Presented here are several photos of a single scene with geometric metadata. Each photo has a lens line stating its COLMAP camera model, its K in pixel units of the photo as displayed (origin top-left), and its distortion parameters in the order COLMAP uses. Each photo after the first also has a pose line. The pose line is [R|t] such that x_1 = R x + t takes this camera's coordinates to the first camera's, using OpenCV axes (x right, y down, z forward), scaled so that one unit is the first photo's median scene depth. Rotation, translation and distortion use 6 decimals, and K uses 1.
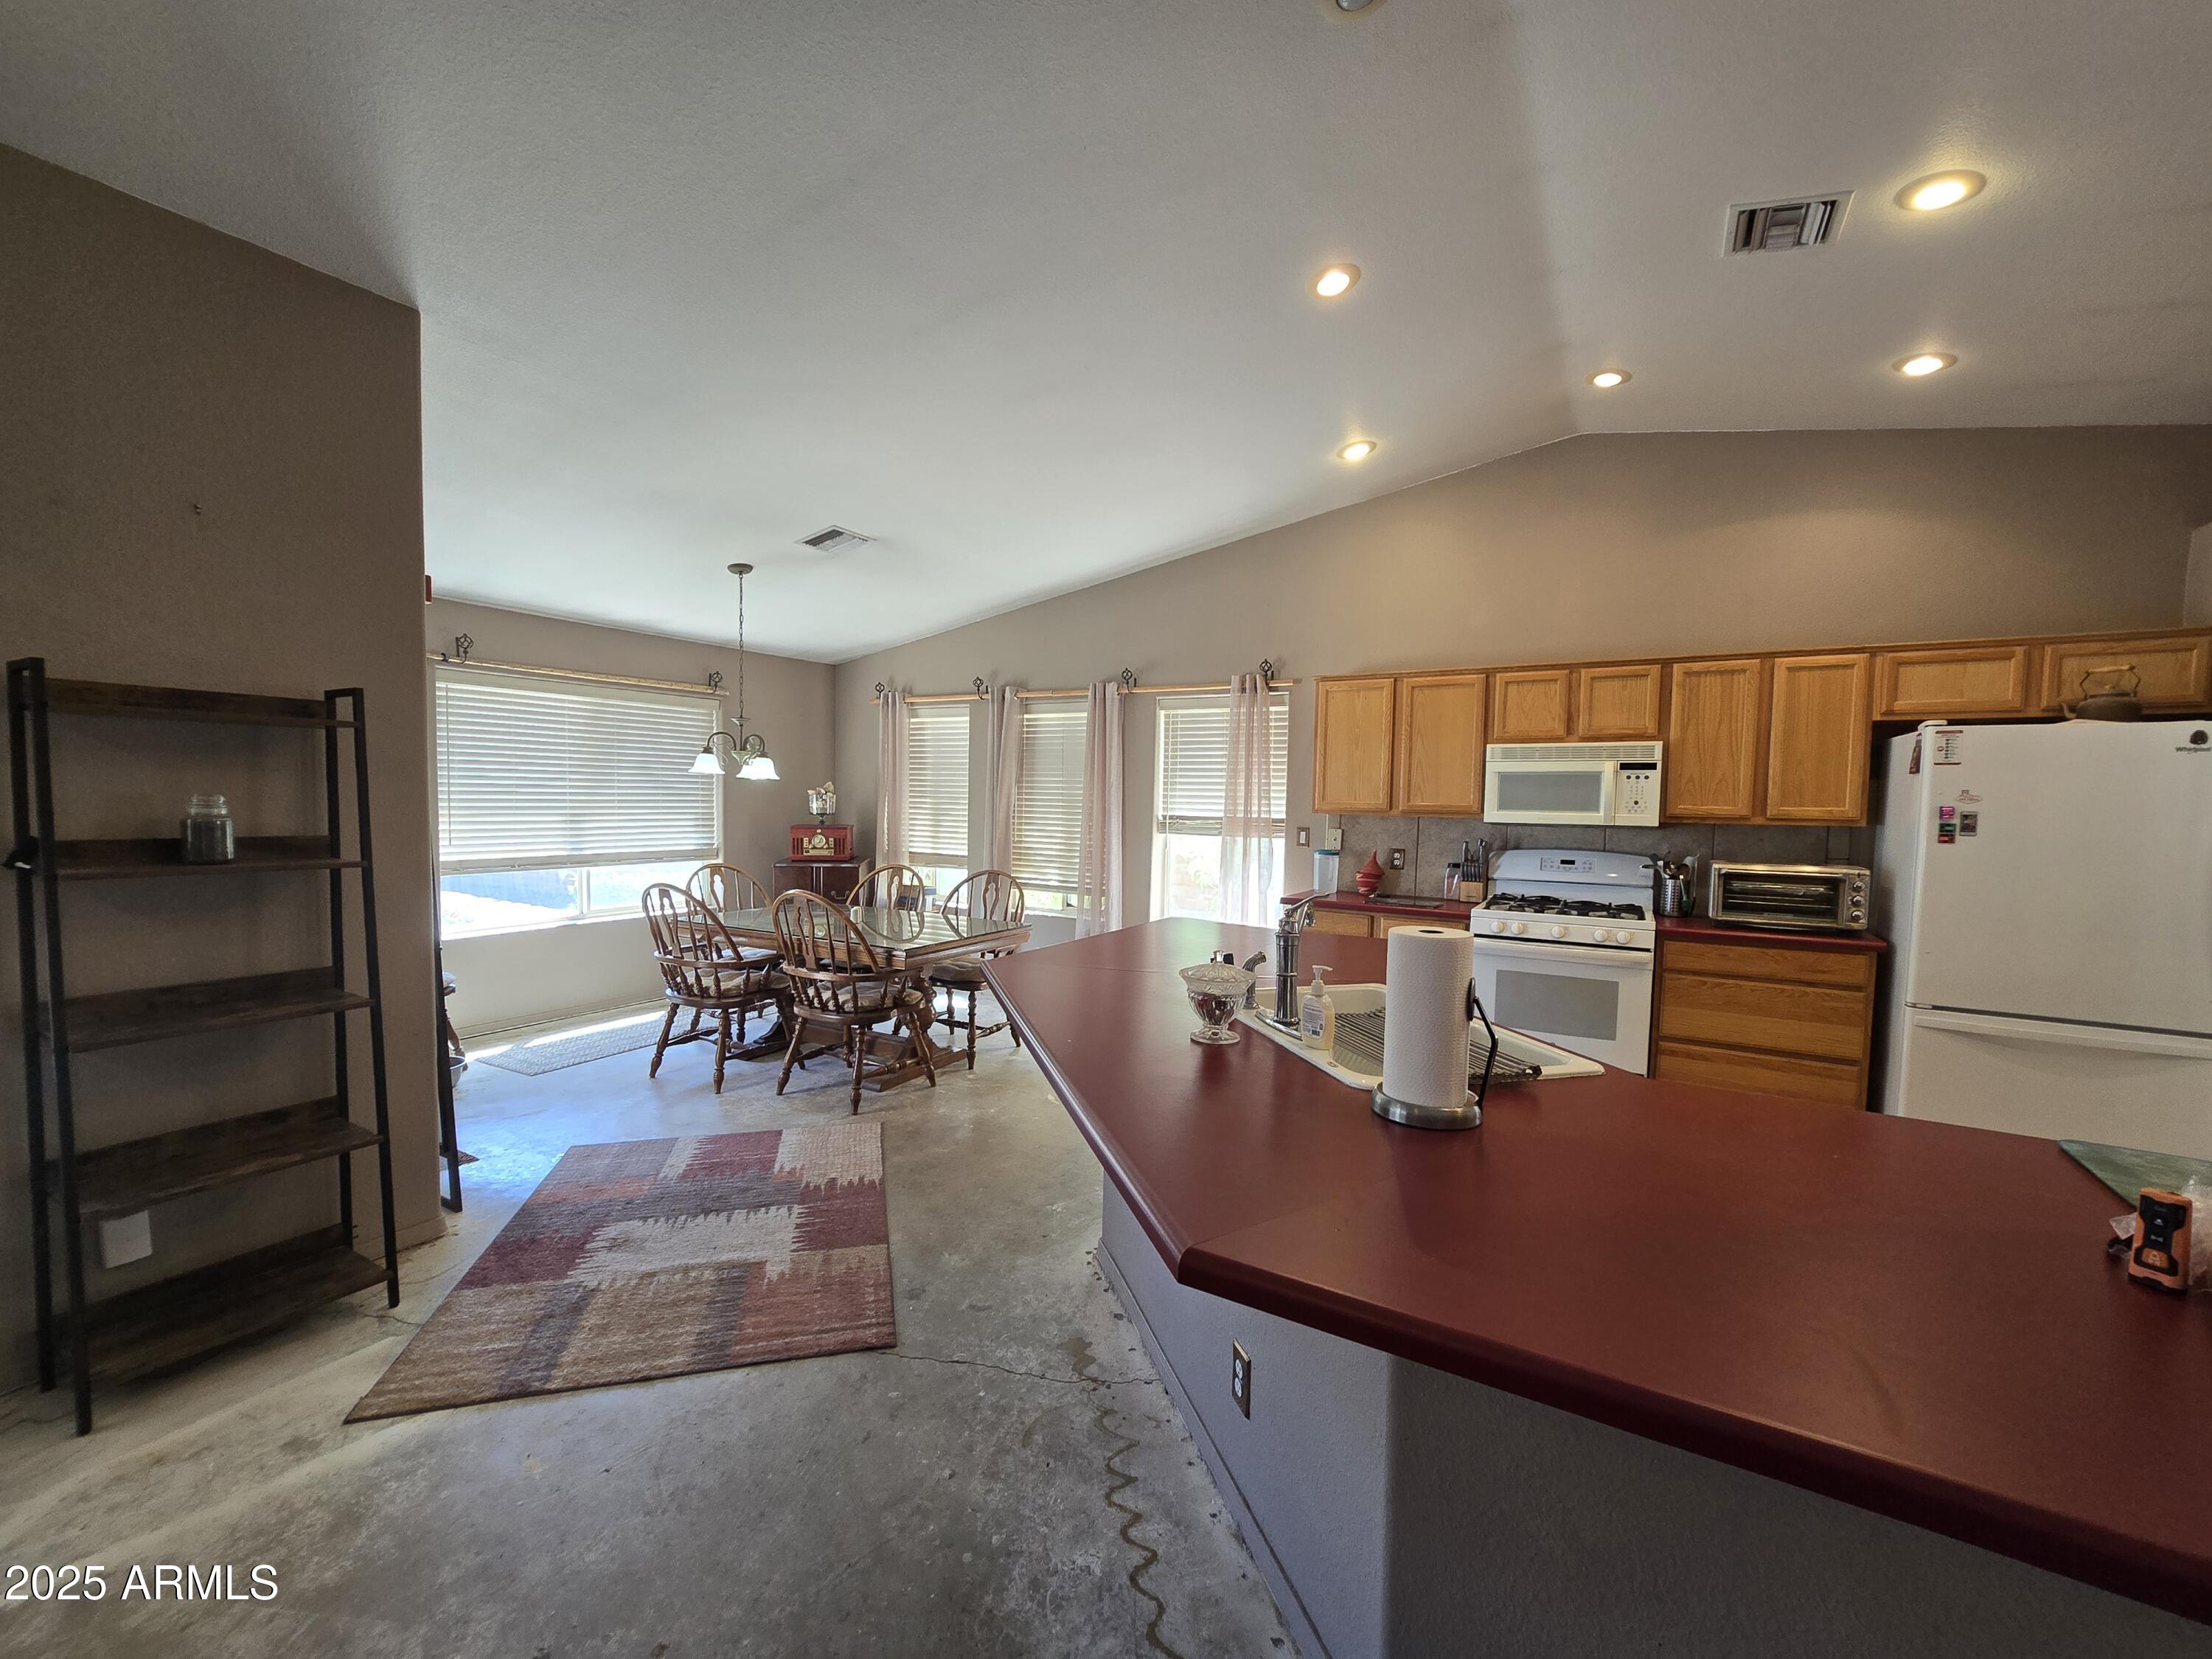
lens RADIAL K [[906.9, 0, 1097.4], [0, 906.9, 850.4], [0, 0, 1]] dist [-0.008790, 0.003673]
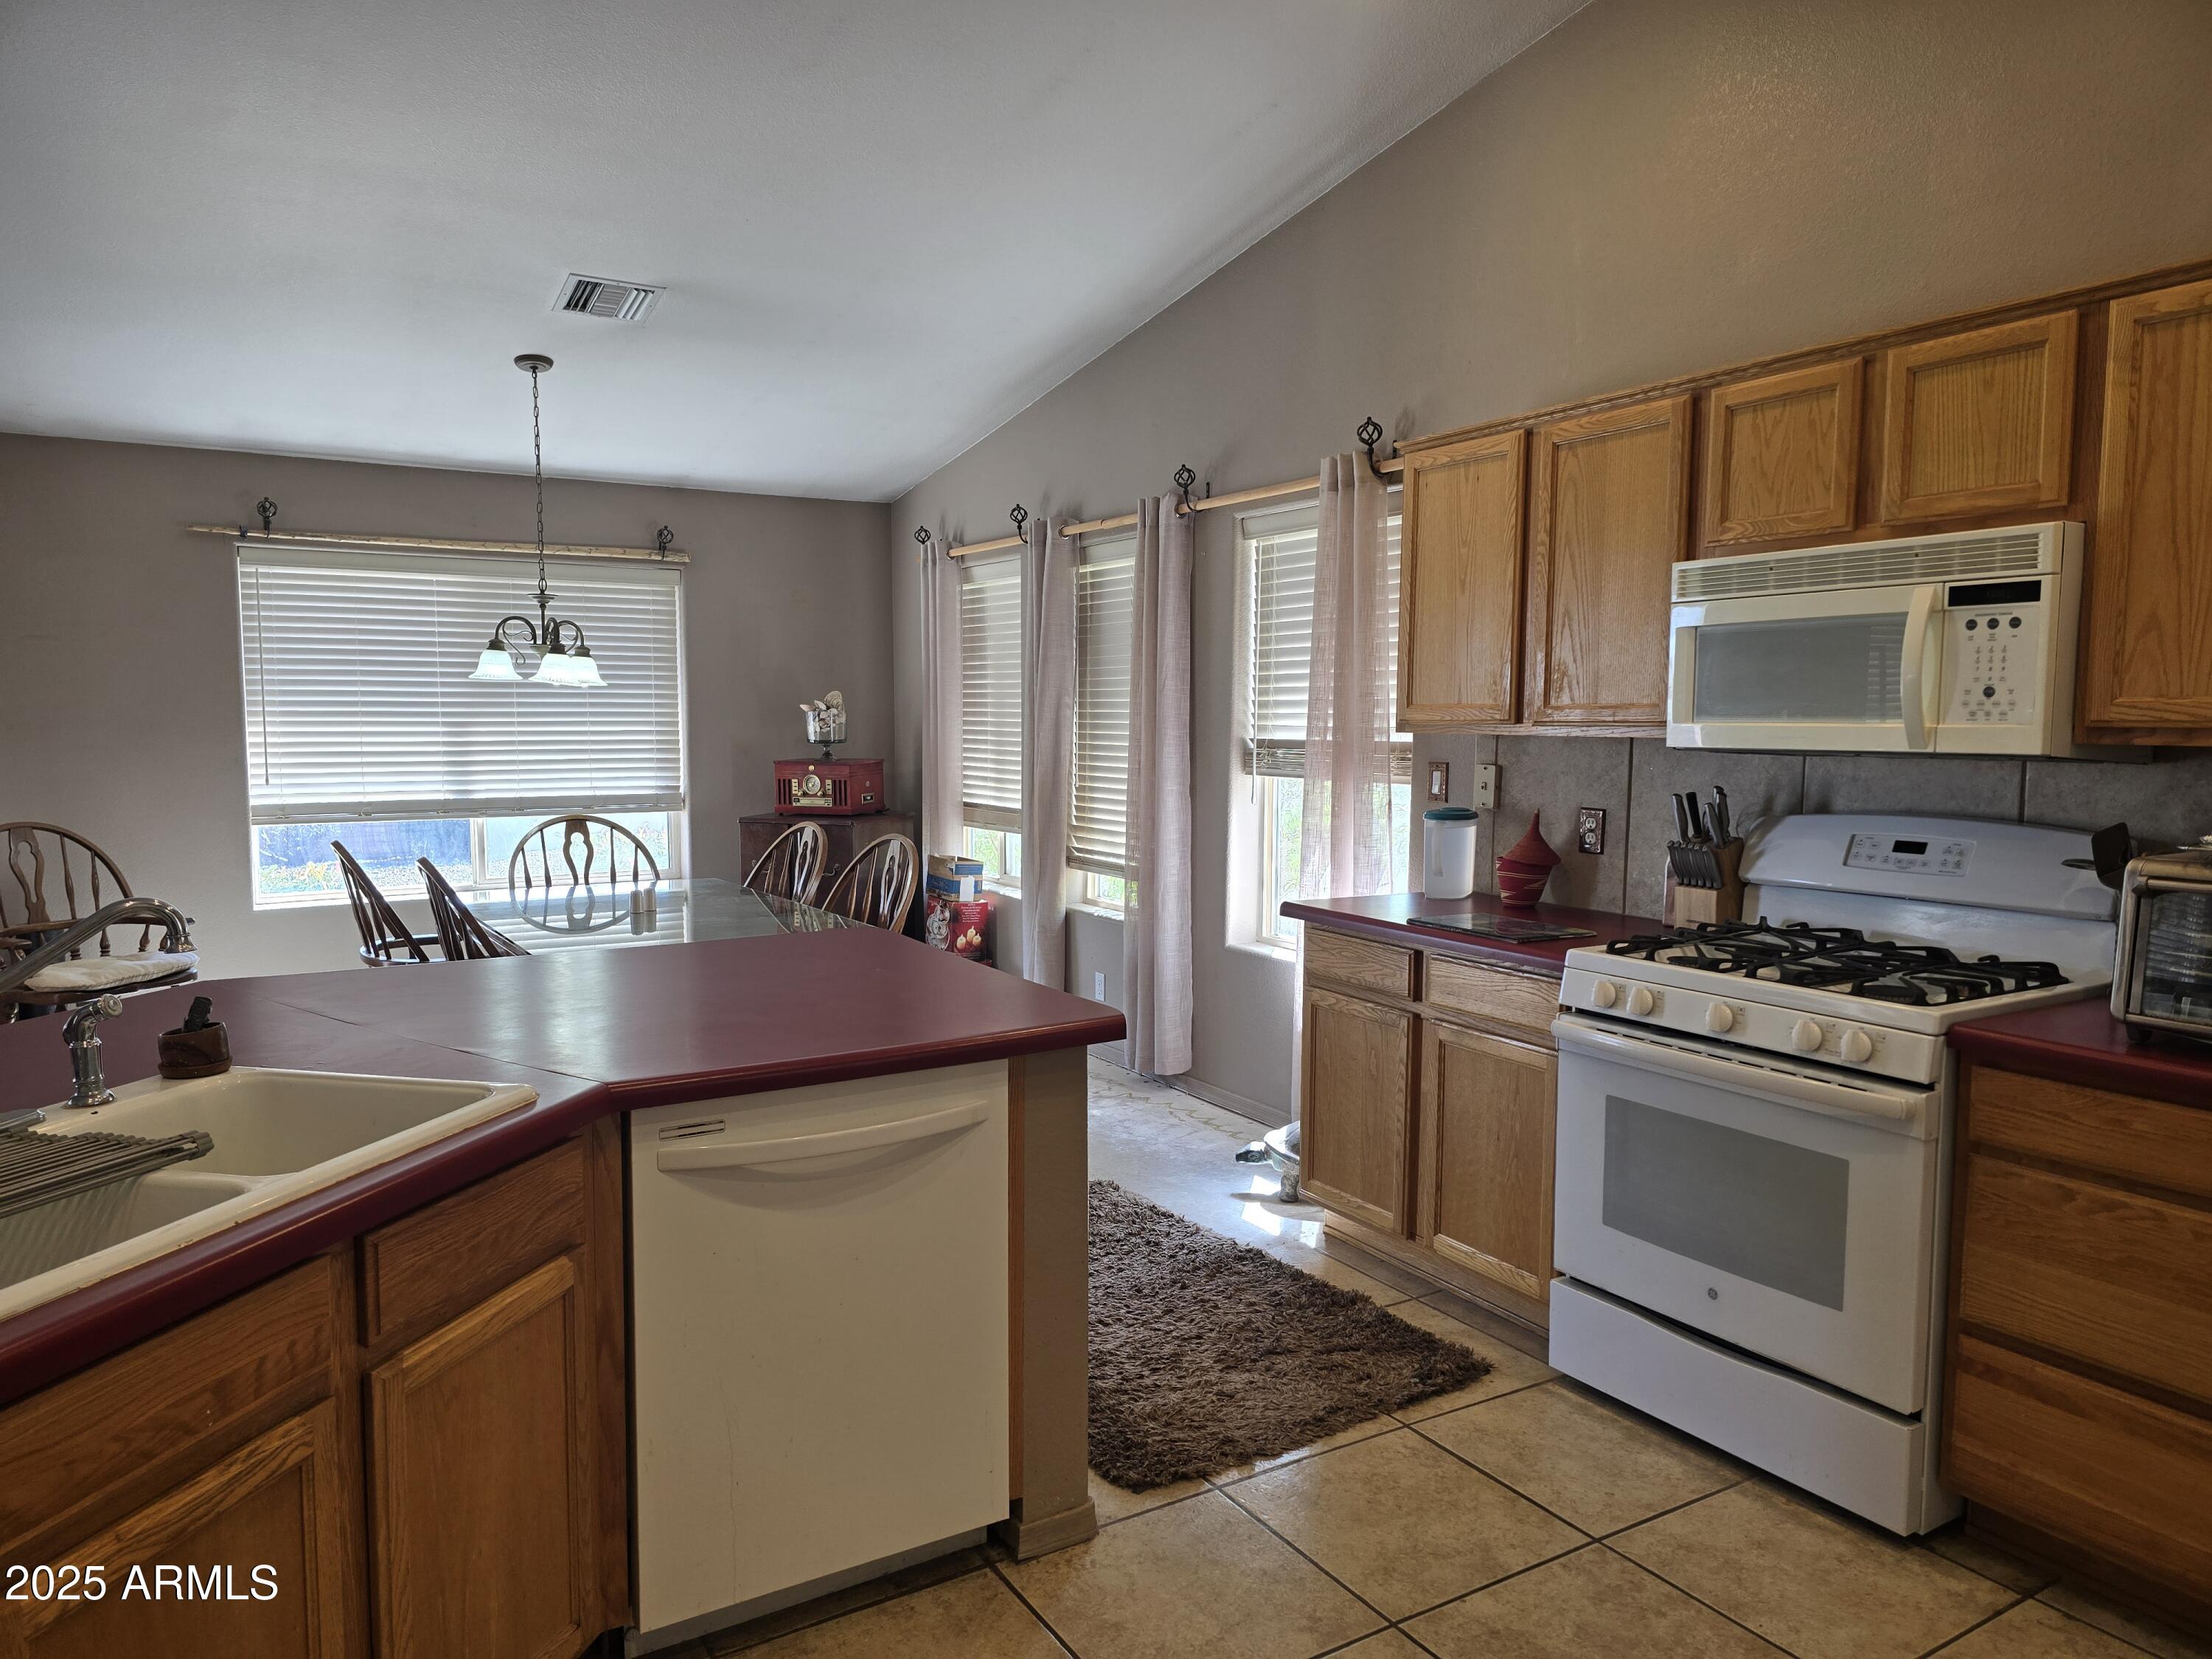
lens RADIAL K [[1470.1, 0, 1100.1], [0, 1470.1, 840.4], [0, 0, 1]] dist [0.076105, -0.068449]
pose [[0.882435, 0.024695, -0.469786, 0.536381], [-0.013112, 0.999524, 0.027913, -0.003672], [0.470252, -0.018472, 0.882339, 0.265968]]
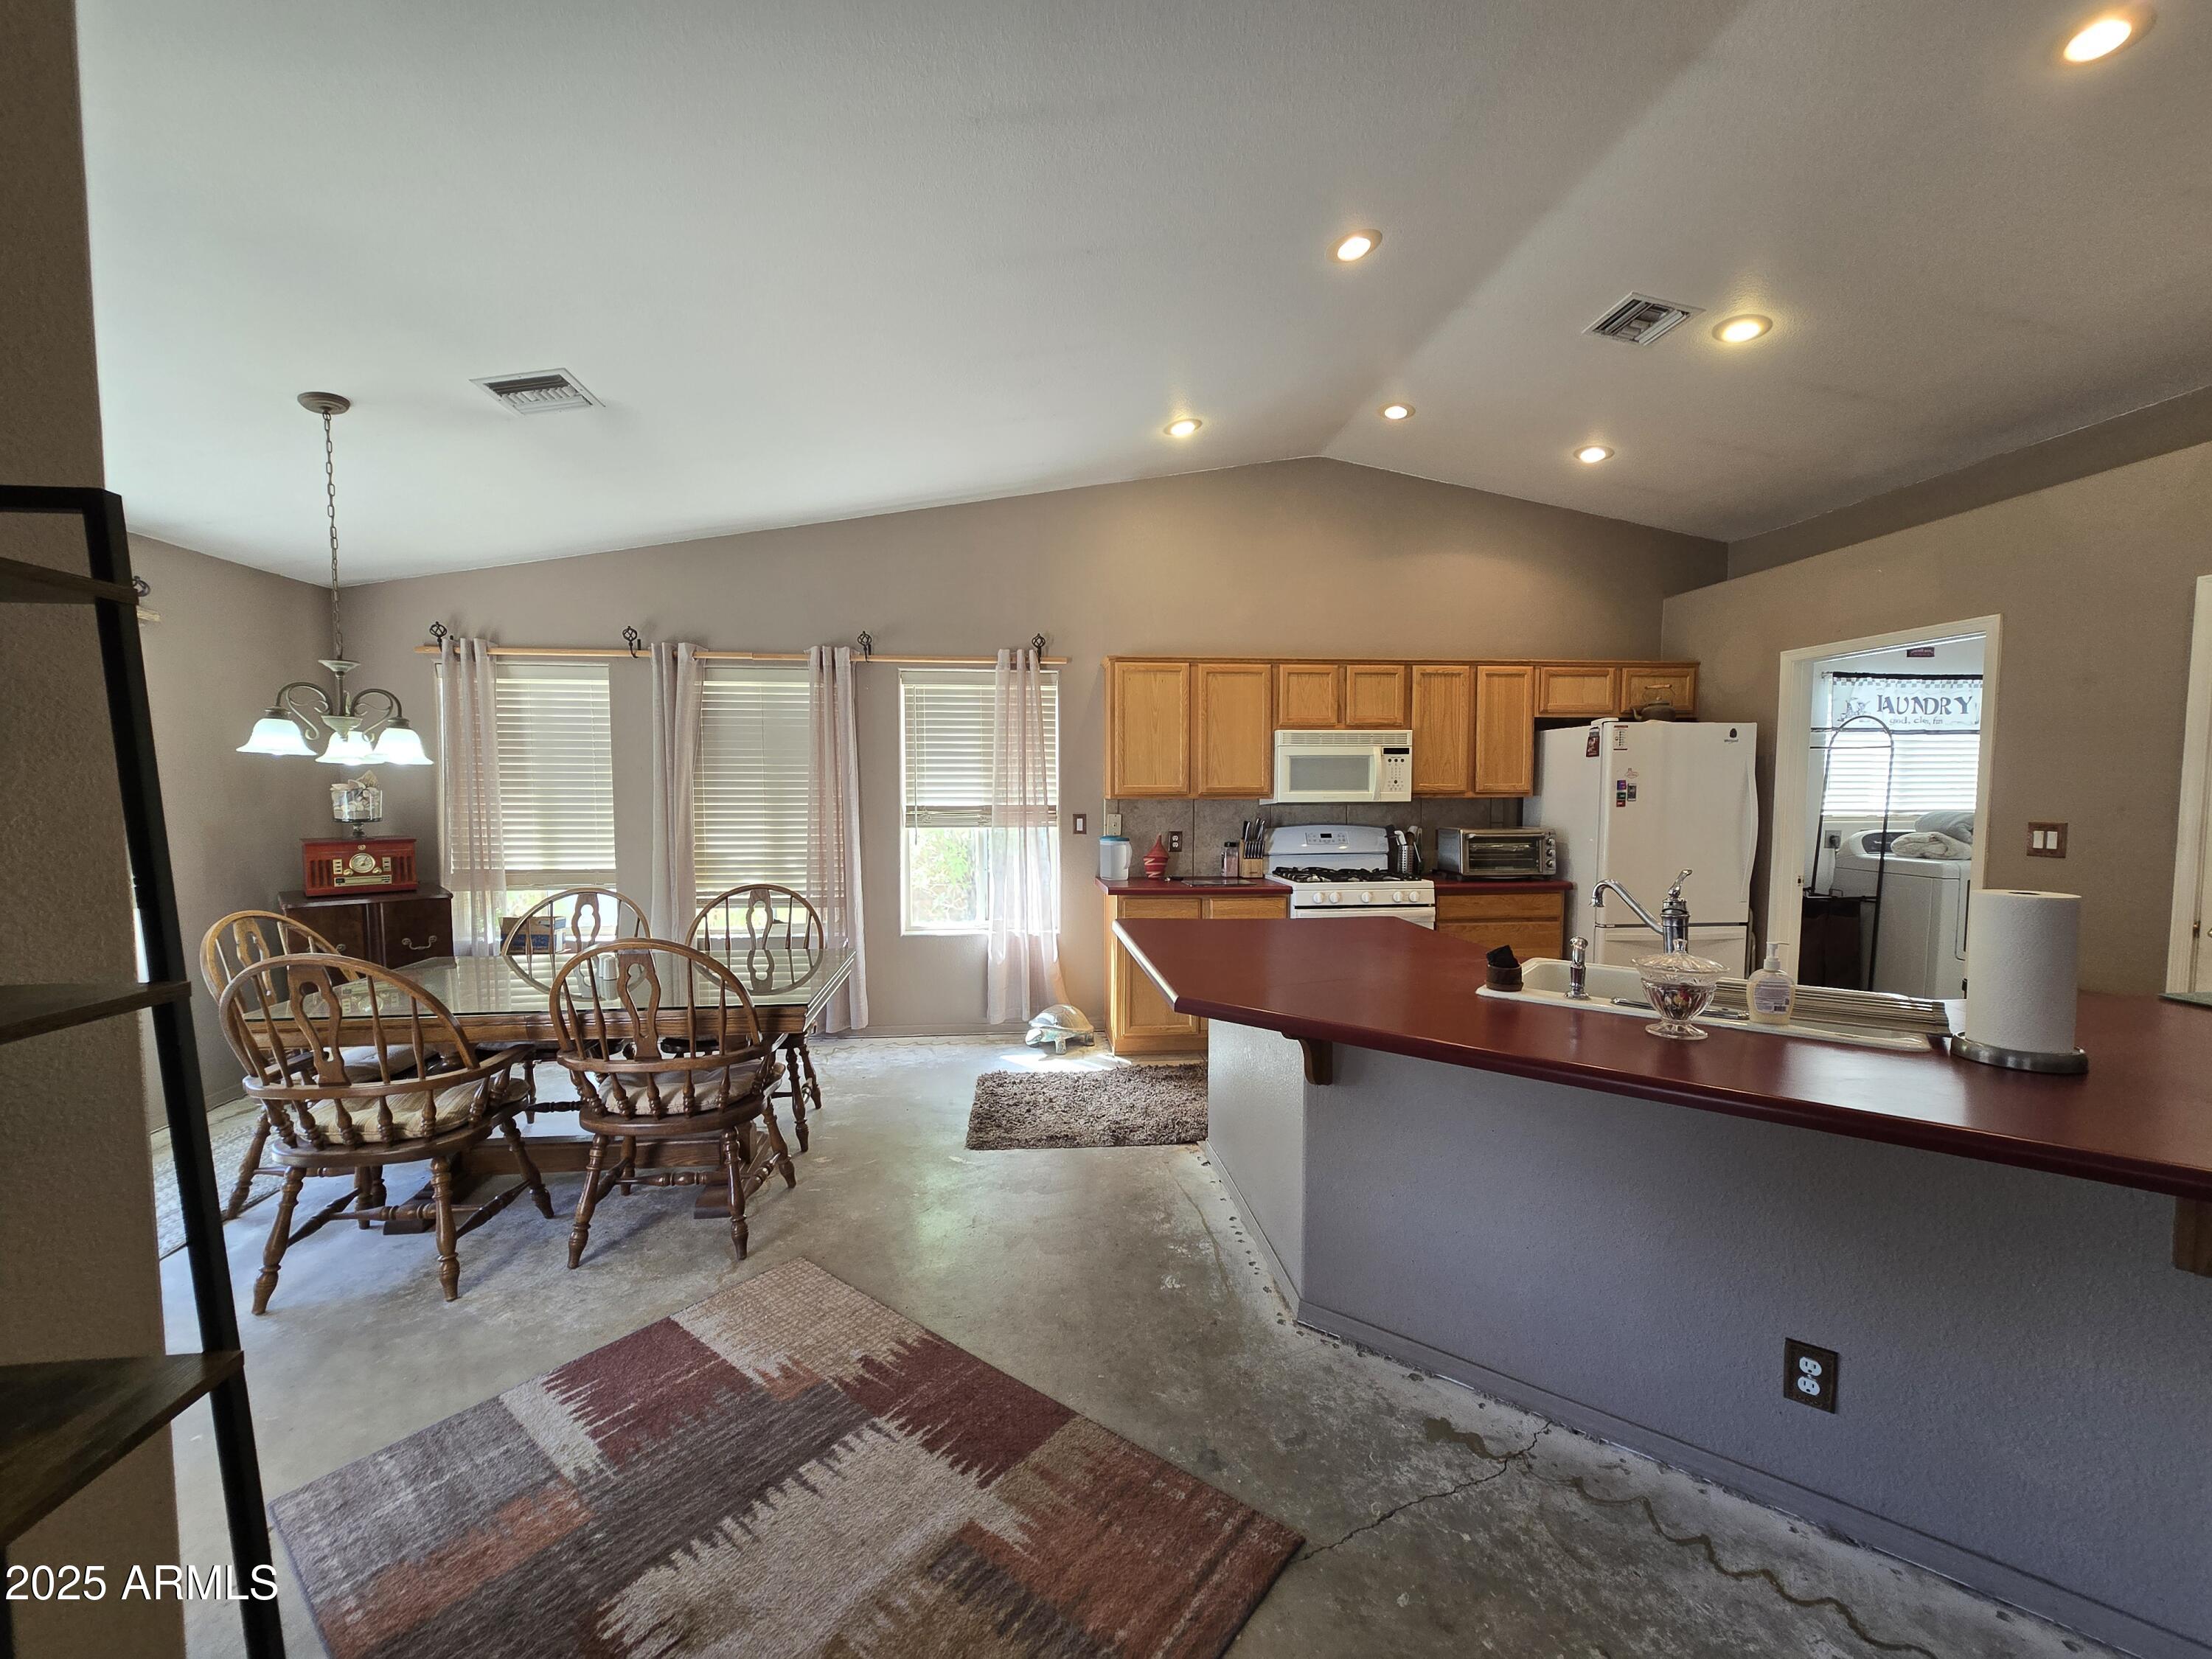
lens RADIAL K [[906.9, 0, 1097.5], [0, 906.9, 848.1], [0, 0, 1]] dist [-0.008790, 0.003673]
pose [[0.804698, -0.057188, 0.590924, -0.395959], [0.051305, 0.998325, 0.026750, -0.017139], [-0.591464, 0.008791, 0.806283, 0.267795]]
